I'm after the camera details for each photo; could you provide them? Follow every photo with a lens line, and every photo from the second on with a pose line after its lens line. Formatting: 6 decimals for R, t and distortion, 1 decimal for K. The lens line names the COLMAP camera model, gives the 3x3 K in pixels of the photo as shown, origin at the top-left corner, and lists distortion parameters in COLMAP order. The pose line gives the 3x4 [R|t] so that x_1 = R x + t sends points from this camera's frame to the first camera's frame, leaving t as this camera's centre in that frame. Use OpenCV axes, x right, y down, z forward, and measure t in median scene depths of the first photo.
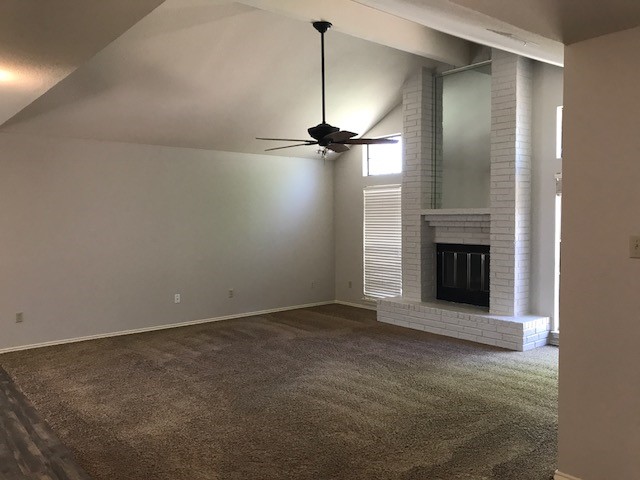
lens RADIAL K [[521.7, 0, 324.0], [0, 521.7, 240.8], [0, 0, 1]] dist [0.058451, -0.008336]
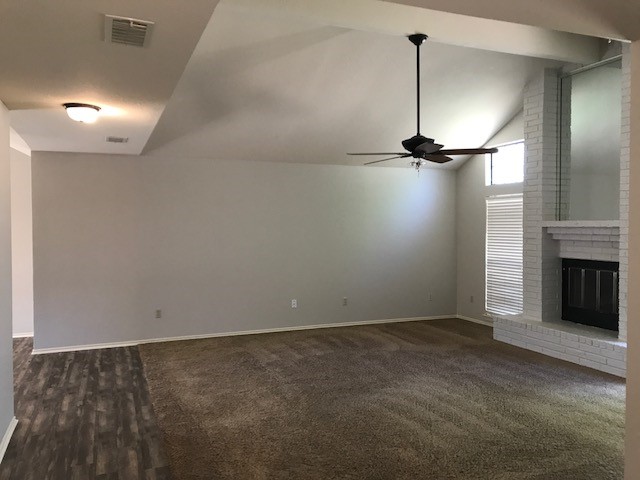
lens RADIAL K [[521.7, 0, 324.0], [0, 521.7, 240.8], [0, 0, 1]] dist [0.058451, -0.008336]
pose [[0.957703, 0.014530, -0.287390, 0.107988], [-0.019327, 0.999717, -0.013860, -0.006401], [0.287107, 0.018828, 0.957713, -0.001174]]
